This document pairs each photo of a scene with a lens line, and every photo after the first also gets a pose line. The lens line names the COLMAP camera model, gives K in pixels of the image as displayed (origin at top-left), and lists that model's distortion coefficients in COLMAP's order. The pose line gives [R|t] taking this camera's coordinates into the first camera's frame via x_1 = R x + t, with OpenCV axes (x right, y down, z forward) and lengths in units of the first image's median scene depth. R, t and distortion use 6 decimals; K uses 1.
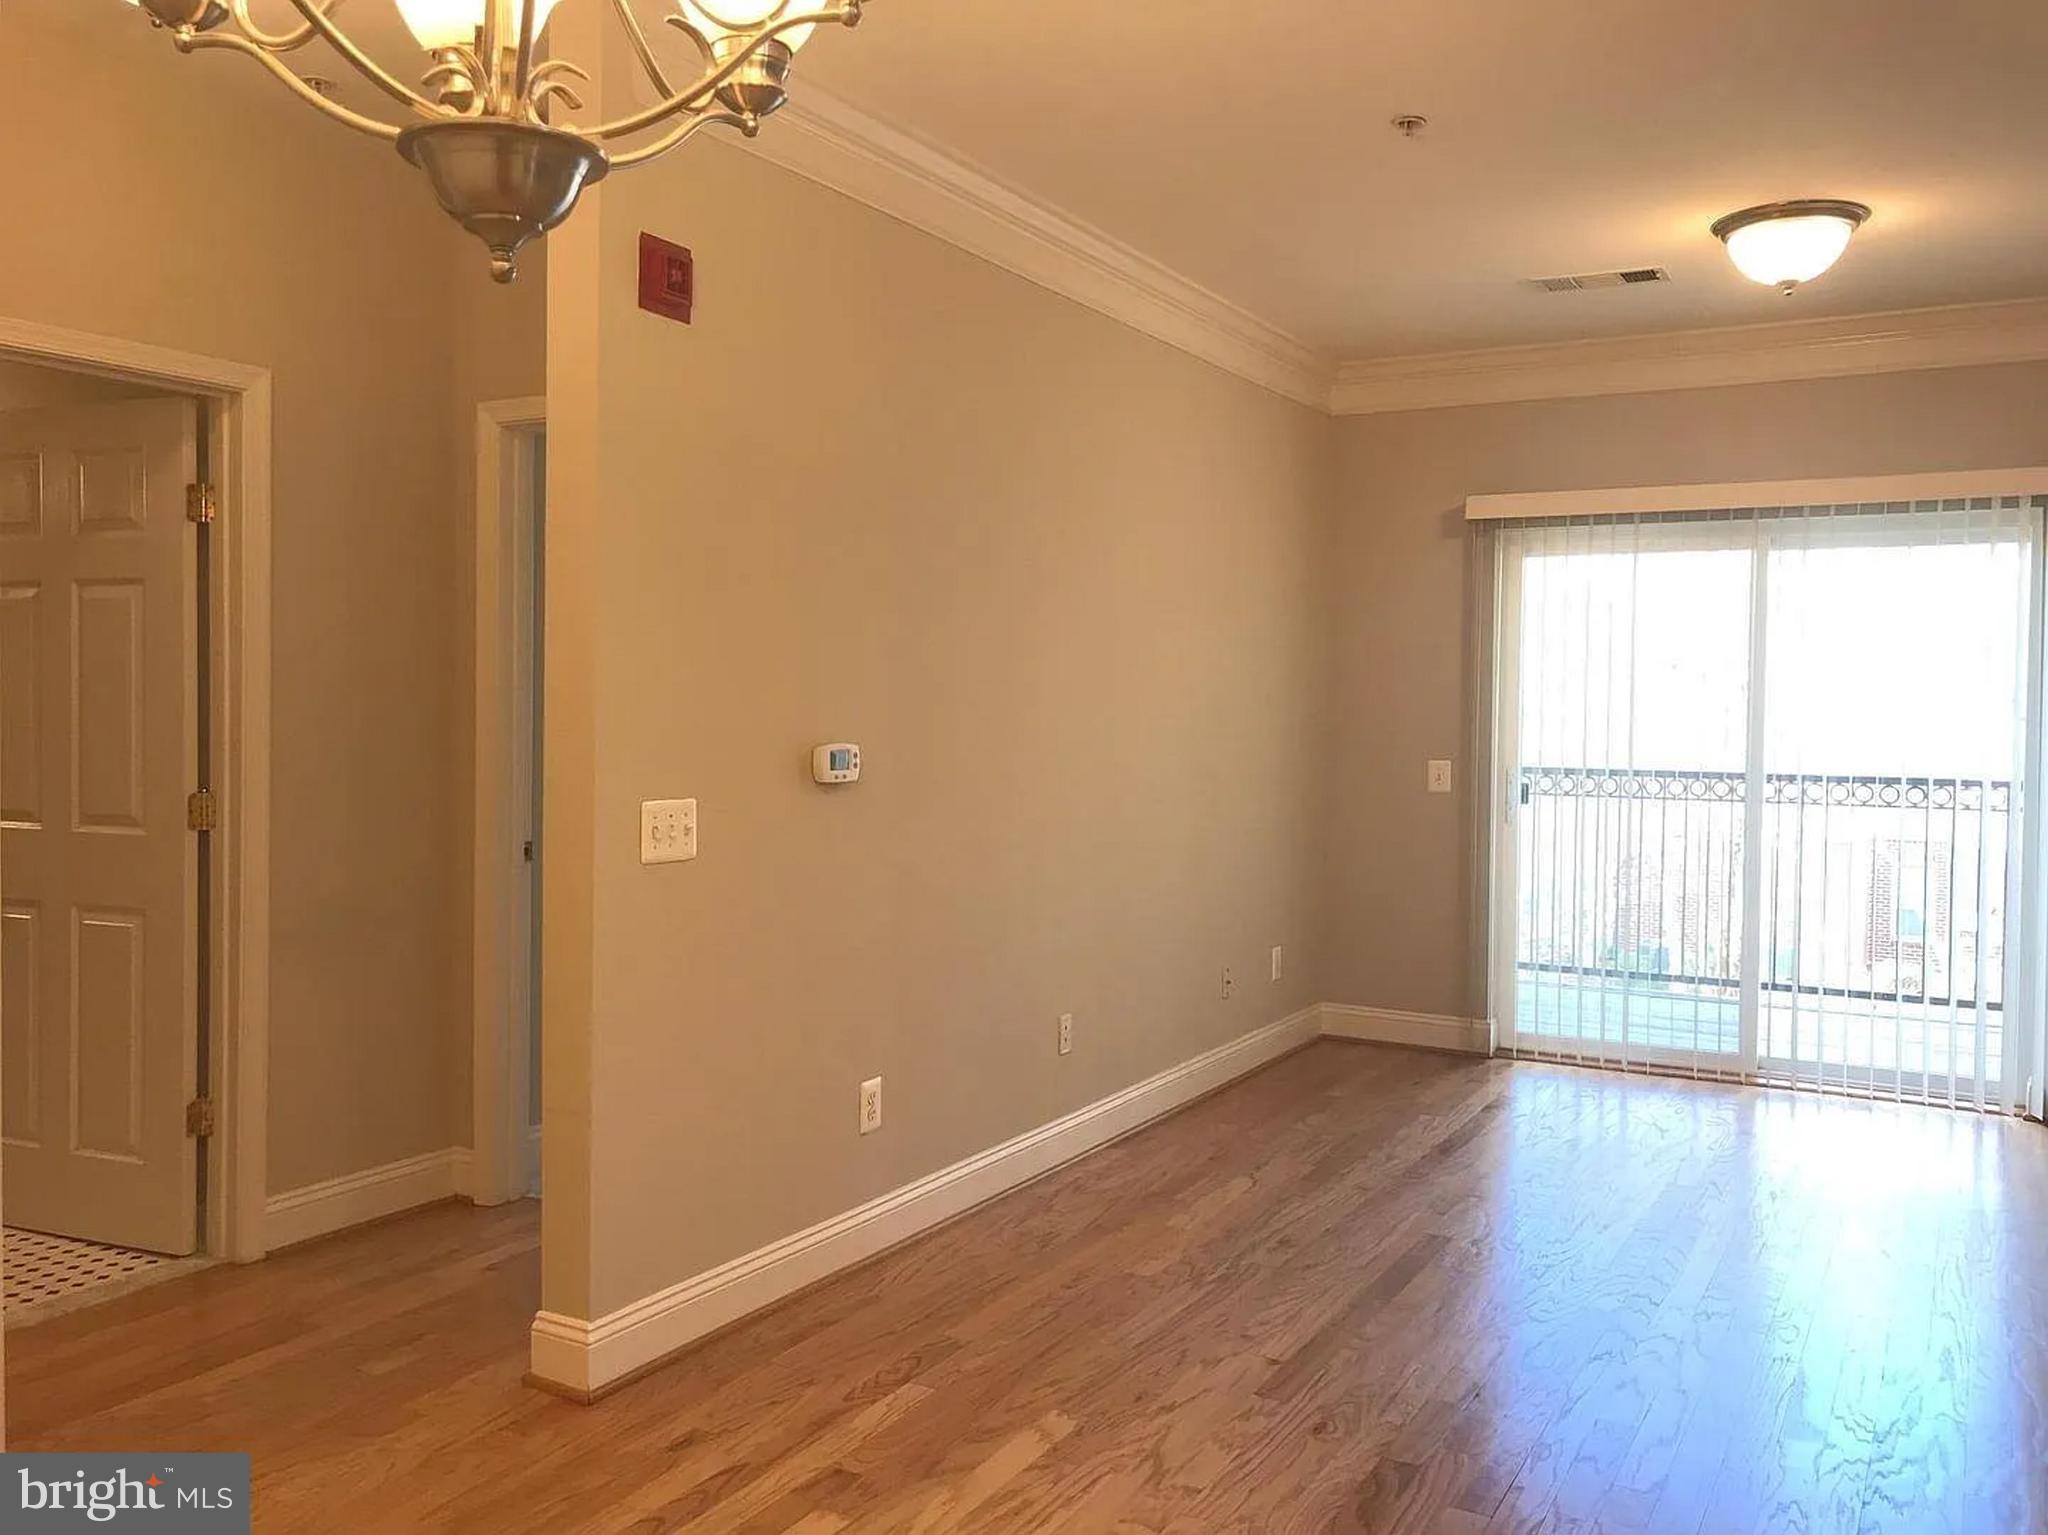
lens RADIAL K [[1649.5, 0, 1024.0], [0, 1649.5, 767.5], [0, 0, 1]] dist [0.004786, -0.007245]
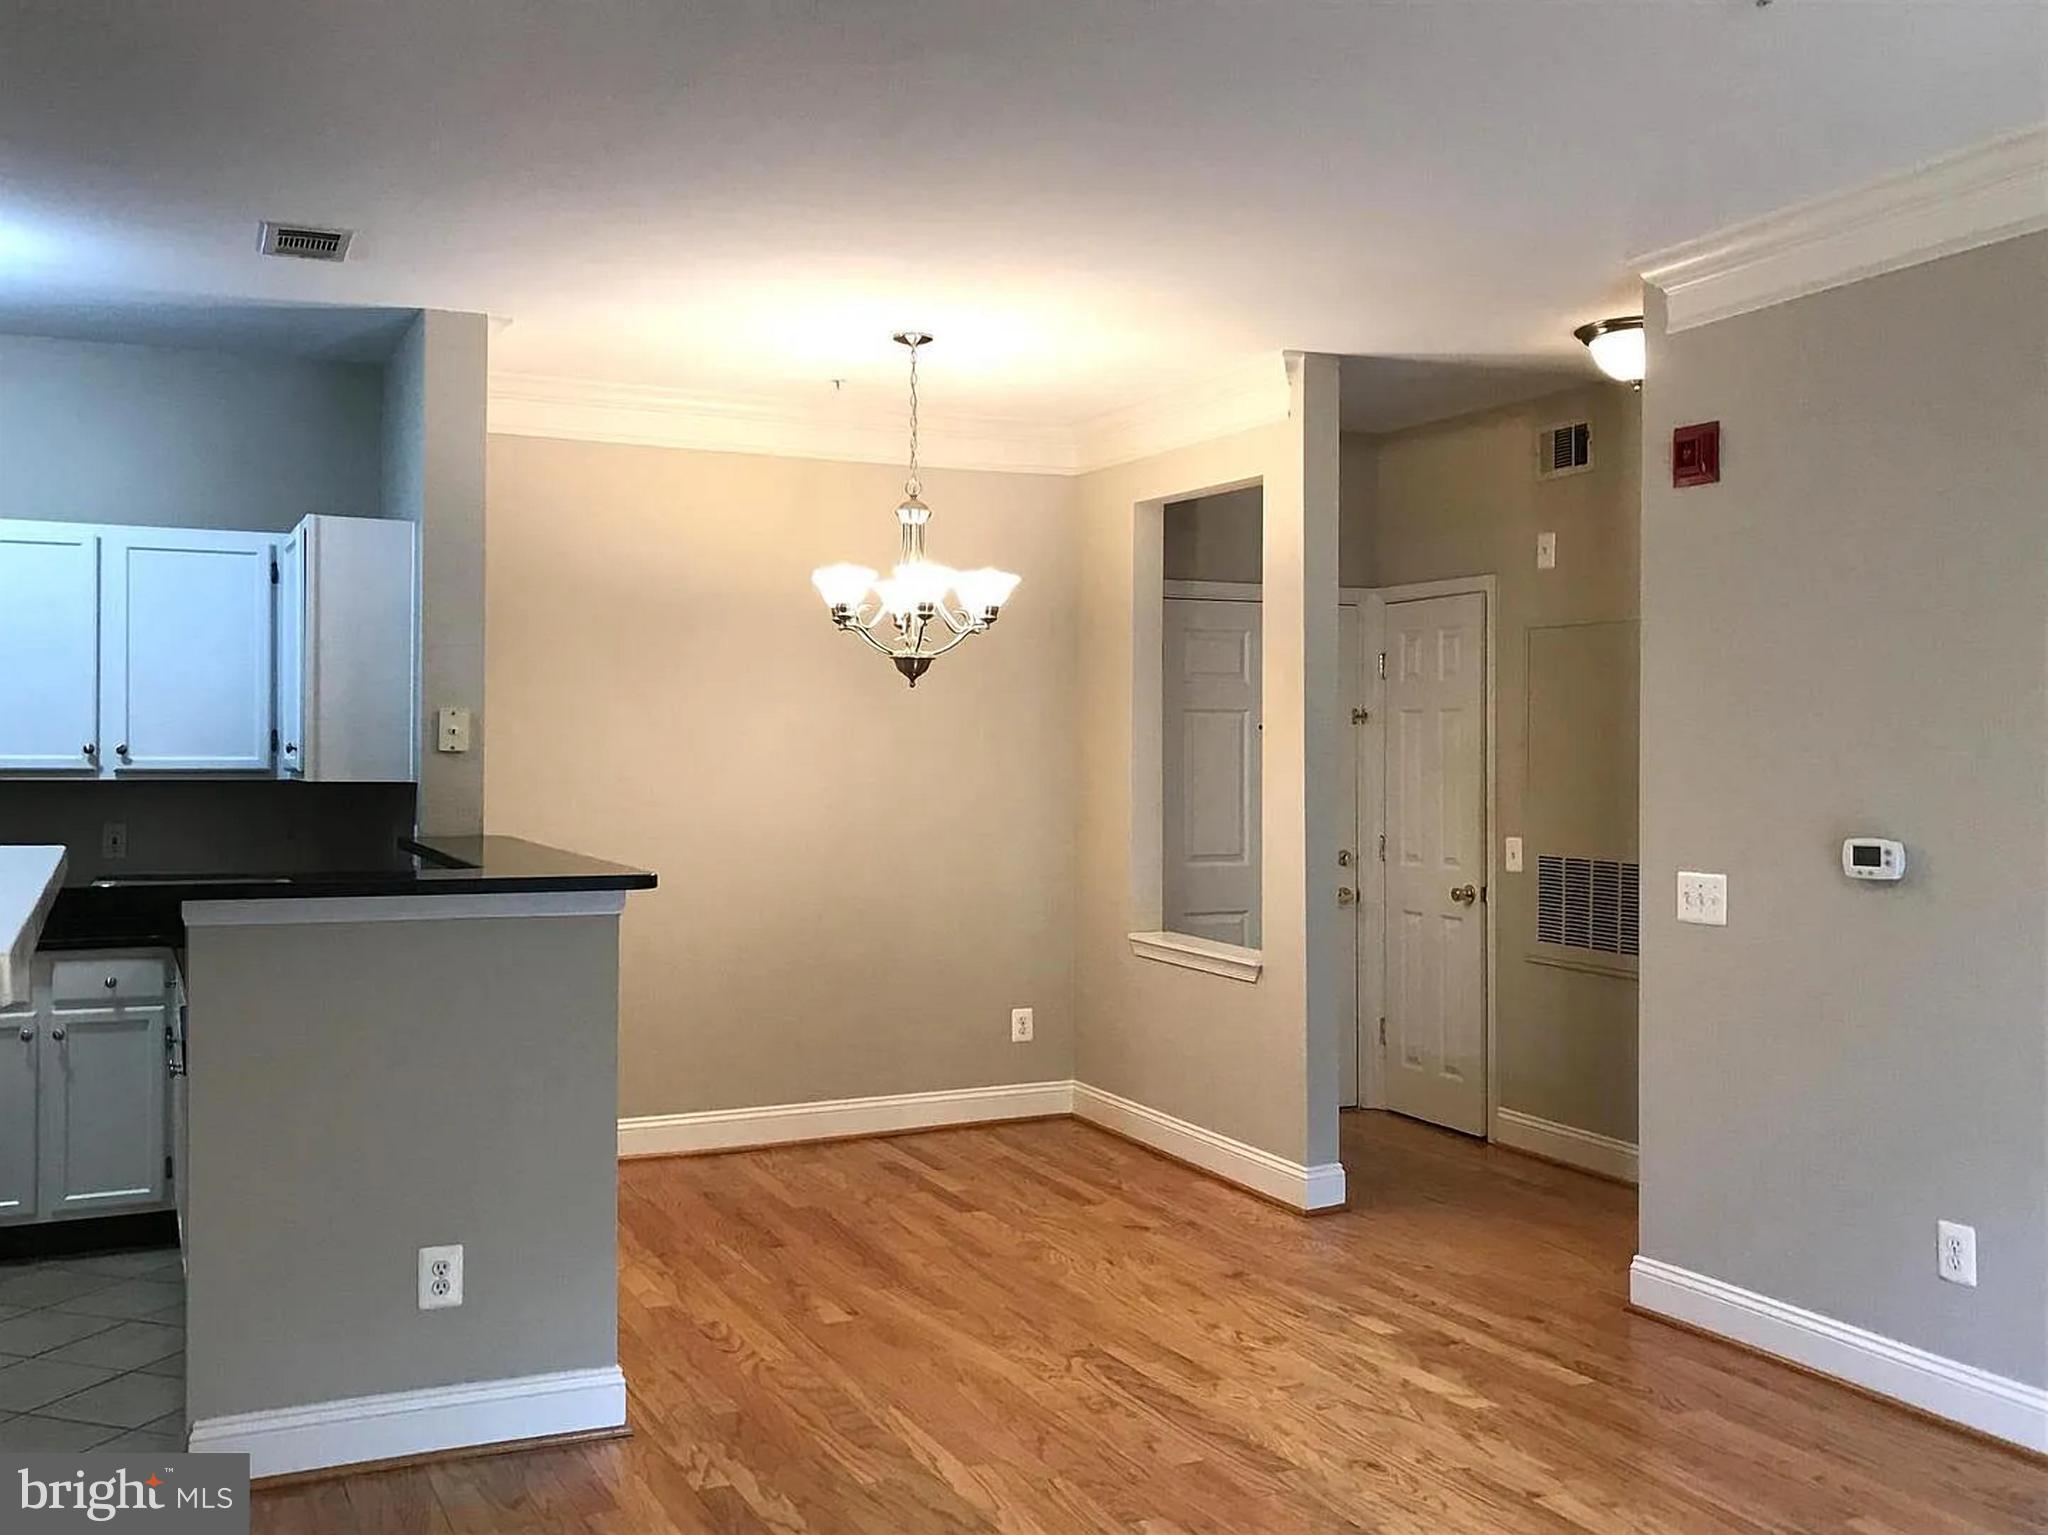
lens RADIAL K [[1882.9, 0, 1024.0], [0, 1882.9, 767.5], [0, 0, 1]] dist [0.005717, -0.006445]
pose [[-0.572202, -0.006692, -0.820085, 1.294368], [-0.029710, 0.999479, 0.012574, -0.066381], [0.819574, 0.031560, -0.572103, 1.463329]]
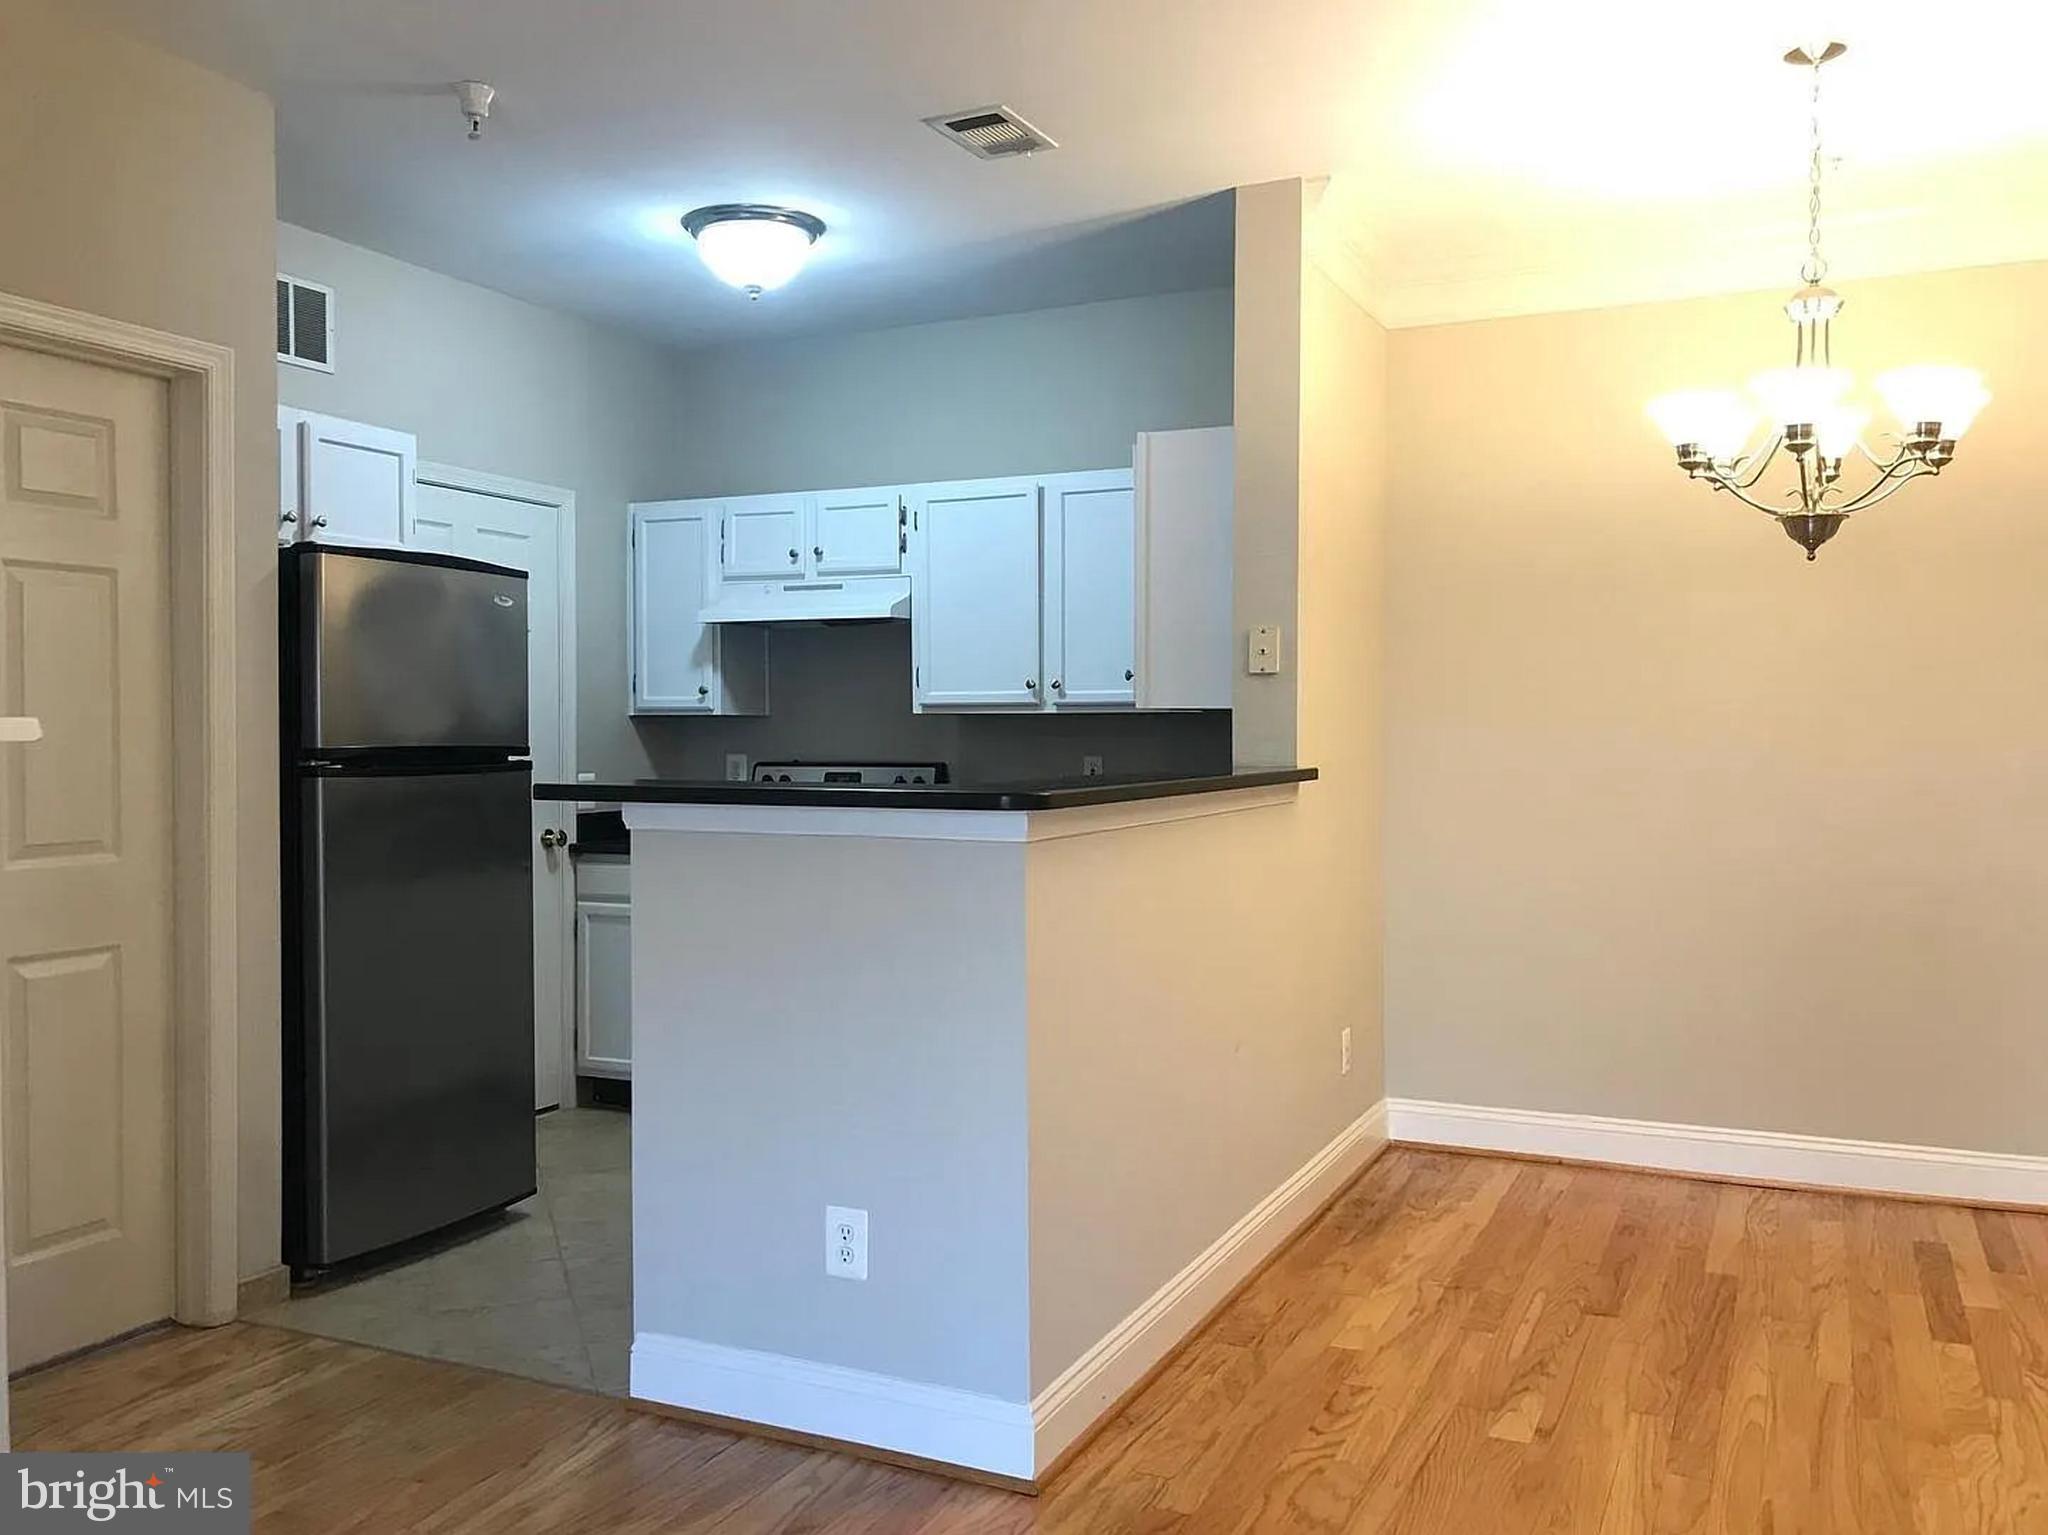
lens RADIAL K [[1669.1, 0, 1024.0], [0, 1669.1, 767.5], [0, 0, 1]] dist [0.026596, -0.002334]
pose [[-0.997012, -0.004397, -0.077118, 0.497777], [-0.007706, 0.999060, 0.042668, -0.024145], [0.076858, 0.043134, -0.996109, 1.416532]]
